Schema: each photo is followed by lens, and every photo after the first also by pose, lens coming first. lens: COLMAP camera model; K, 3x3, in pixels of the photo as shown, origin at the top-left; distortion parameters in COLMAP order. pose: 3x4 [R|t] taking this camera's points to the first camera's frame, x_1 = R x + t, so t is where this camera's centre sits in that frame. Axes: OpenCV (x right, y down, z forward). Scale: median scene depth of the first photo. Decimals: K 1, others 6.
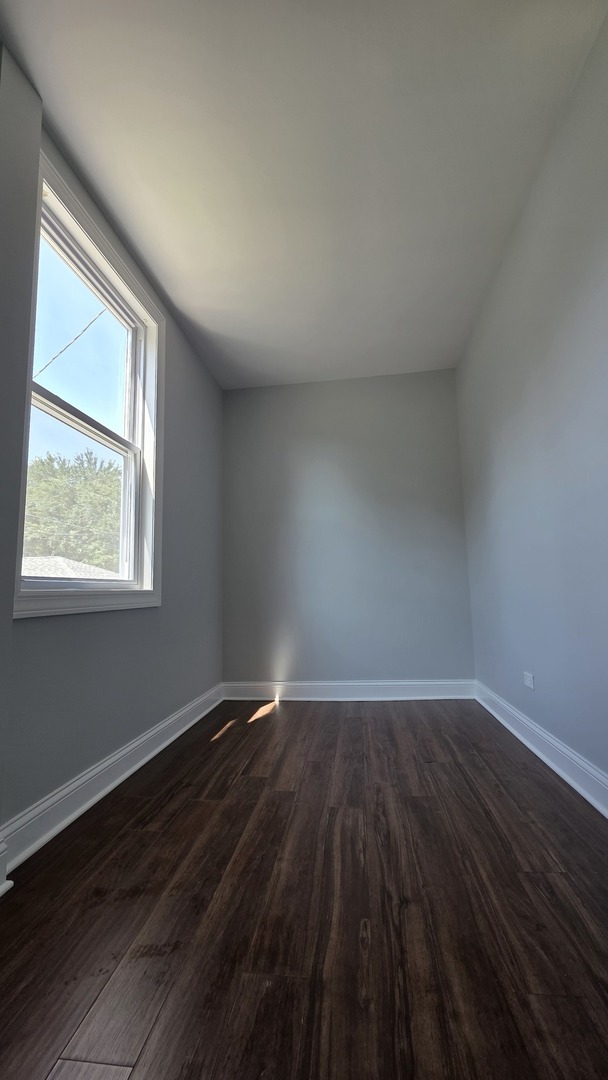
lens RADIAL K [[431.3, 0, 306.3], [0, 431.3, 540.7], [0, 0, 1]] dist [-0.001399, 0.000921]
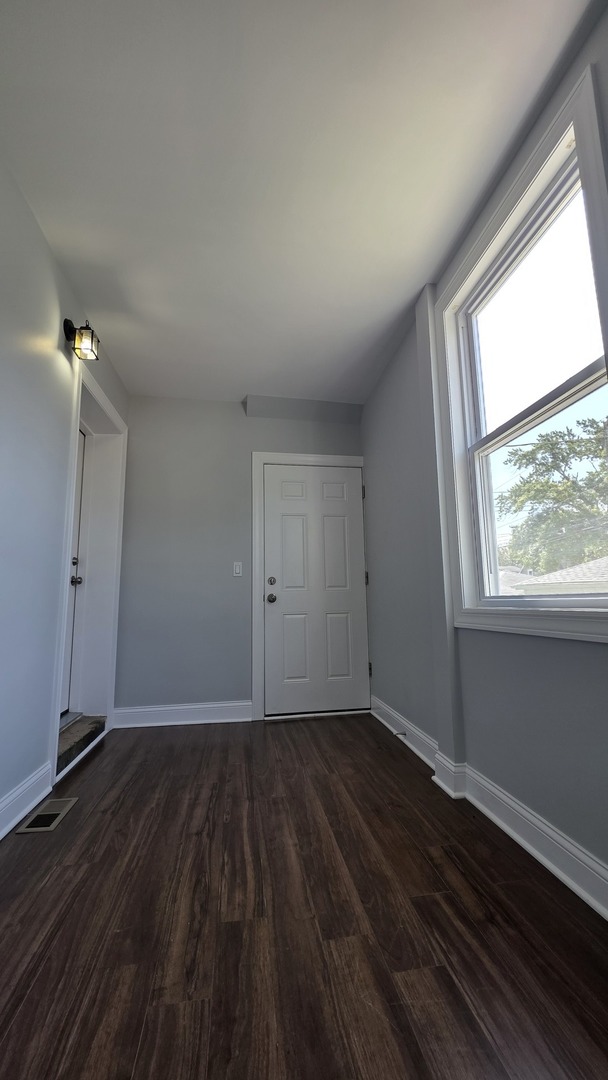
lens RADIAL K [[431.3, 0, 309.4], [0, 431.3, 539.0], [0, 0, 1]] dist [-0.001399, 0.000921]
pose [[-0.961070, 0.001600, -0.276299, 0.216624], [0.073004, 0.965918, -0.248341, 0.205525], [0.266485, -0.258844, -0.928432, 2.192027]]
